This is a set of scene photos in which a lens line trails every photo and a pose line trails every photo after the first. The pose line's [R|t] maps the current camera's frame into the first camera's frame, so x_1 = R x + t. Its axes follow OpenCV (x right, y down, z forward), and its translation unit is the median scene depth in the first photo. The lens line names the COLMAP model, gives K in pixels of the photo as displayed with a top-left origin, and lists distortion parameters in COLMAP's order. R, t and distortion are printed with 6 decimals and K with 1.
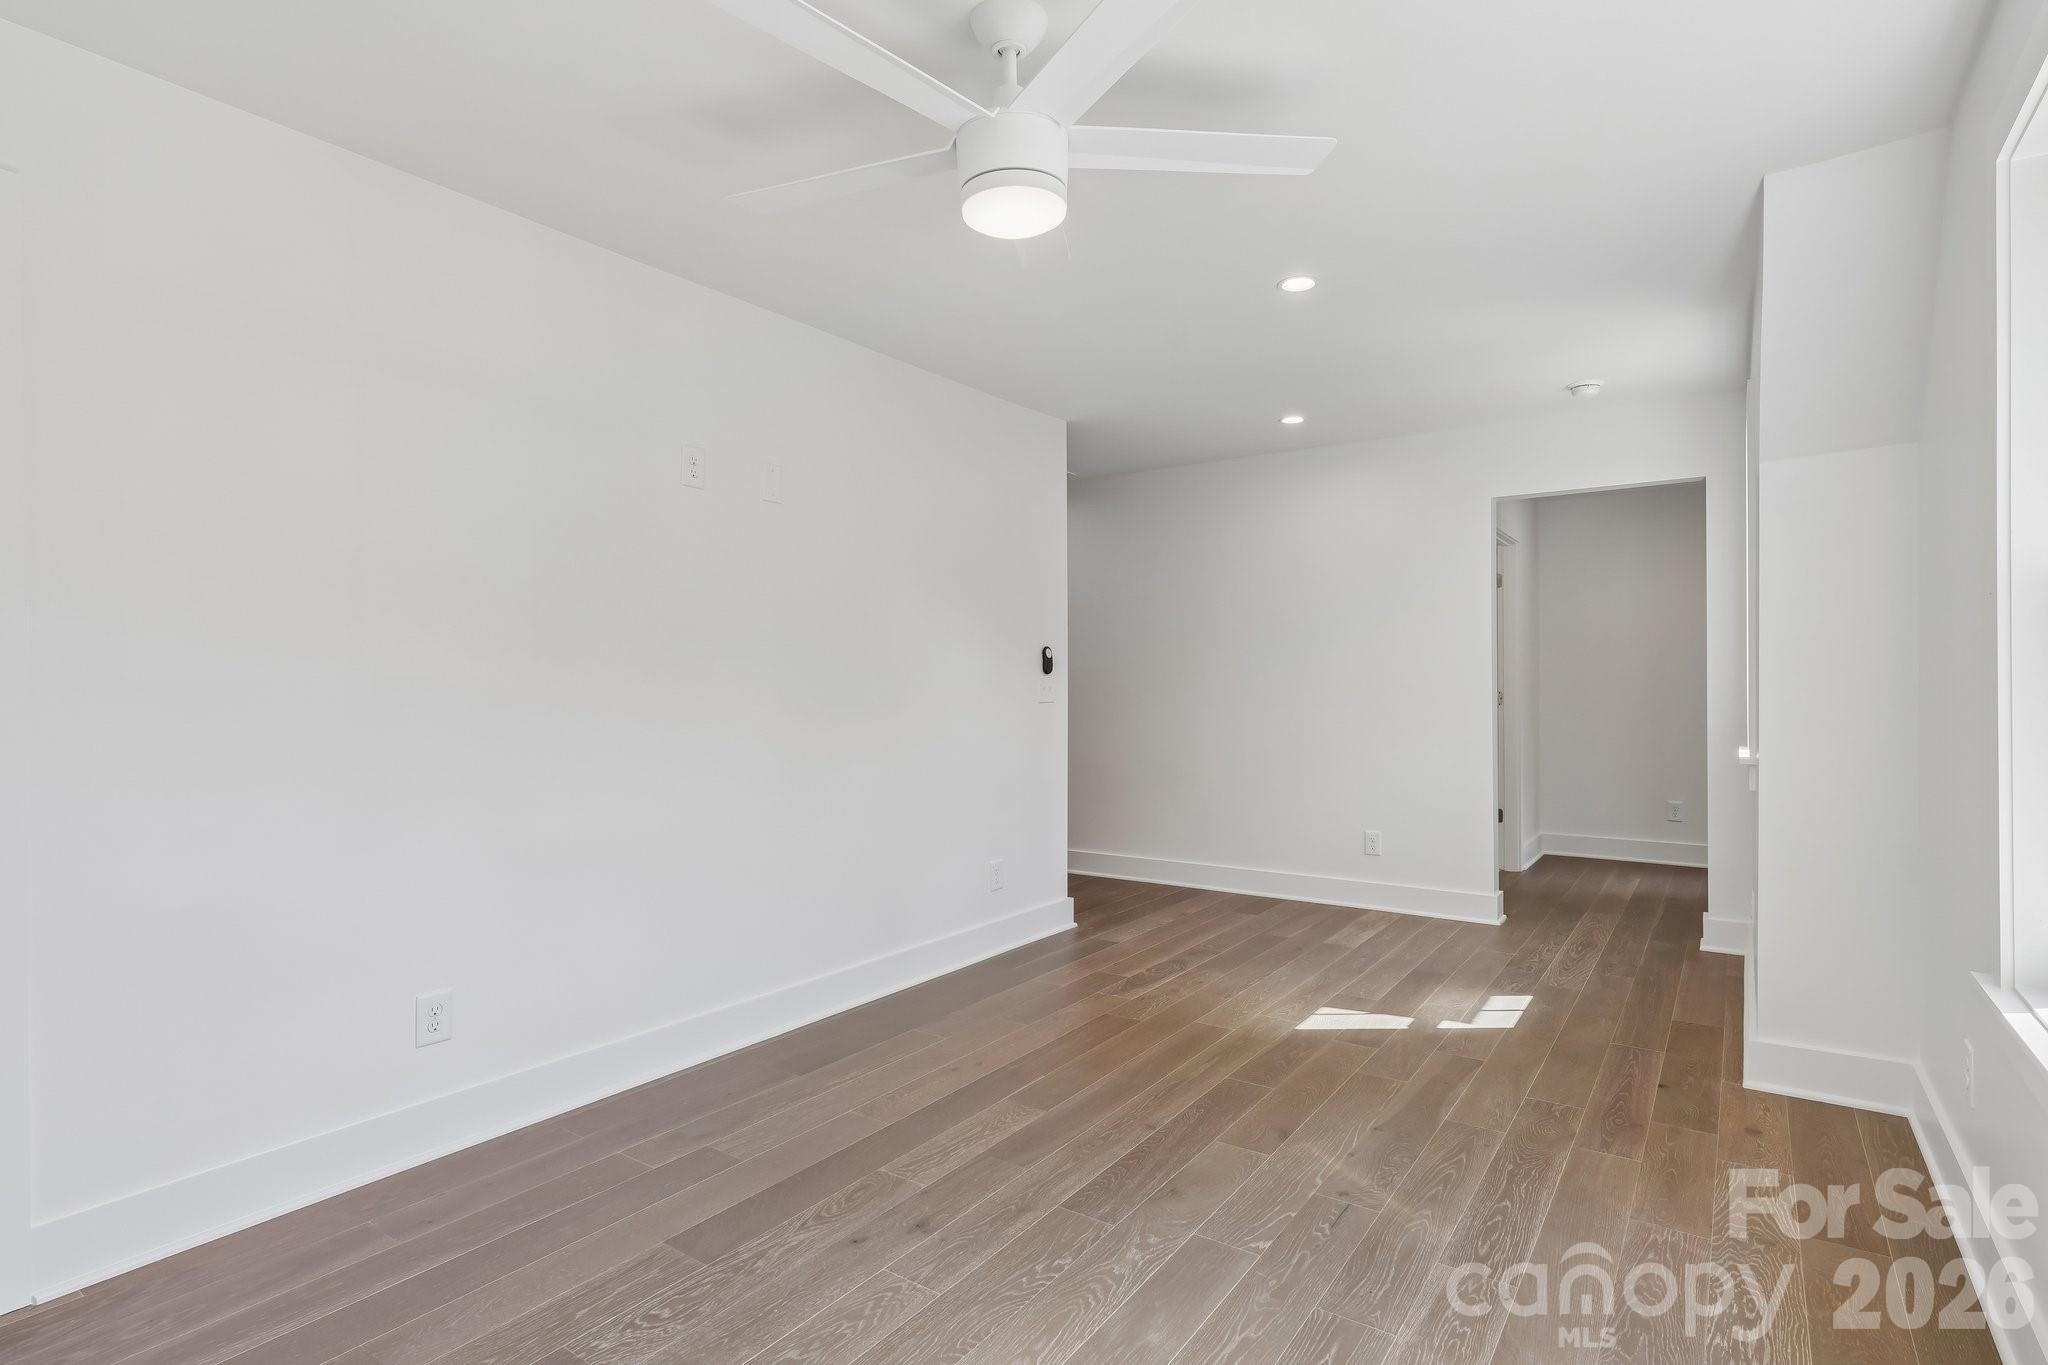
lens RADIAL K [[1027.4, 0, 1033.2], [0, 1027.4, 682.7], [0, 0, 1]] dist [0.000239, -0.000115]
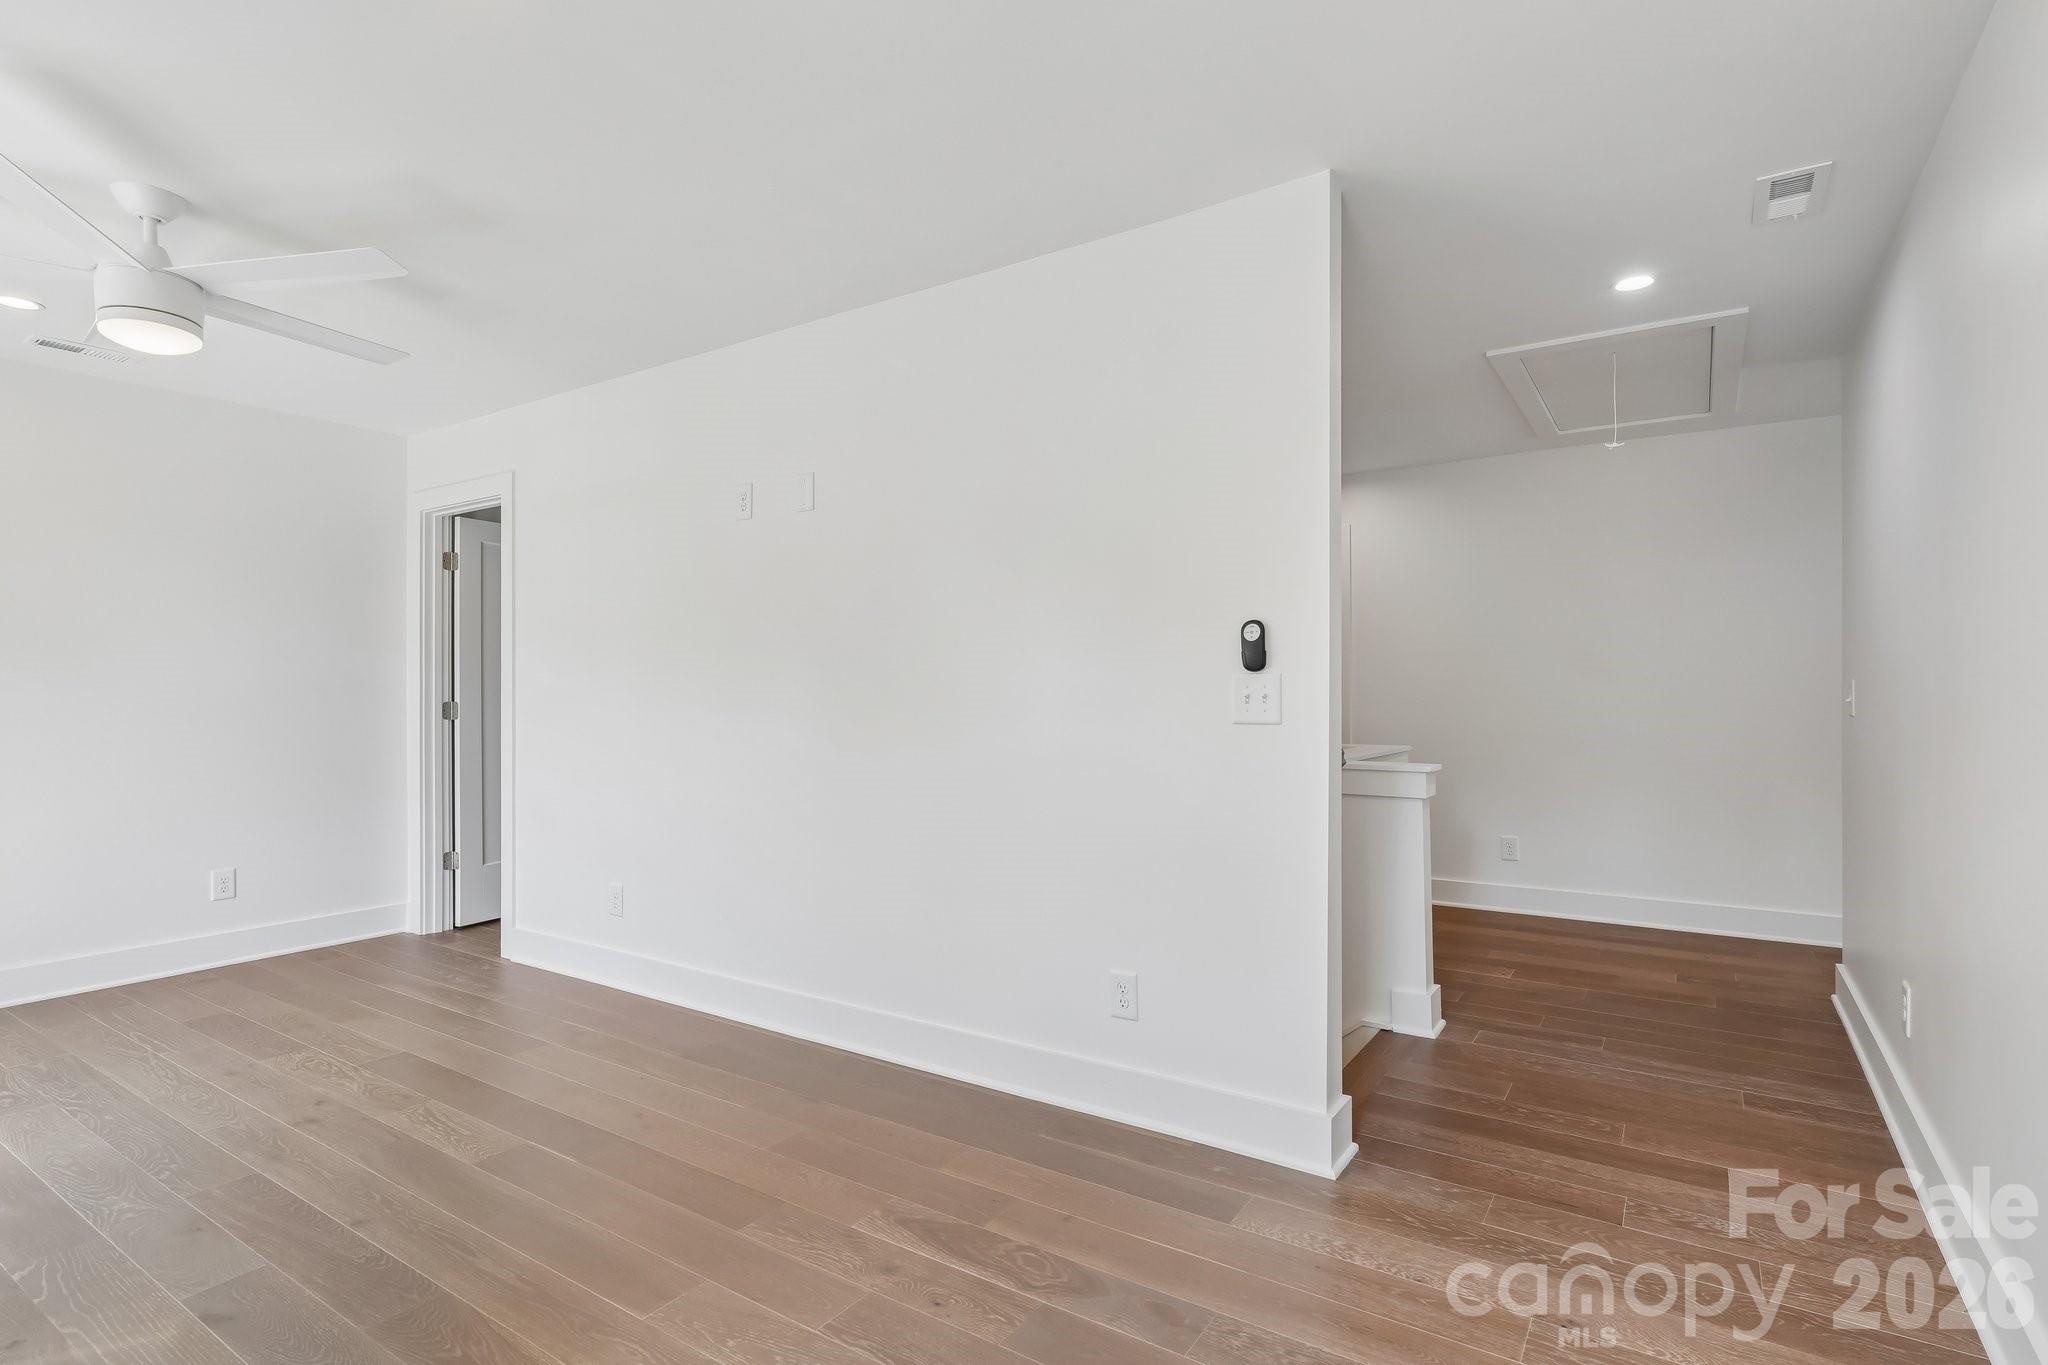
lens RADIAL K [[1027.4, 0, 1029.2], [0, 1027.4, 687.9], [0, 0, 1]] dist [0.000239, -0.000115]
pose [[0.020446, -0.000934, -0.999791, 0.968646], [-0.000196, 1.000000, -0.000938, 0.007869], [0.999791, 0.000215, 0.020446, 1.557328]]
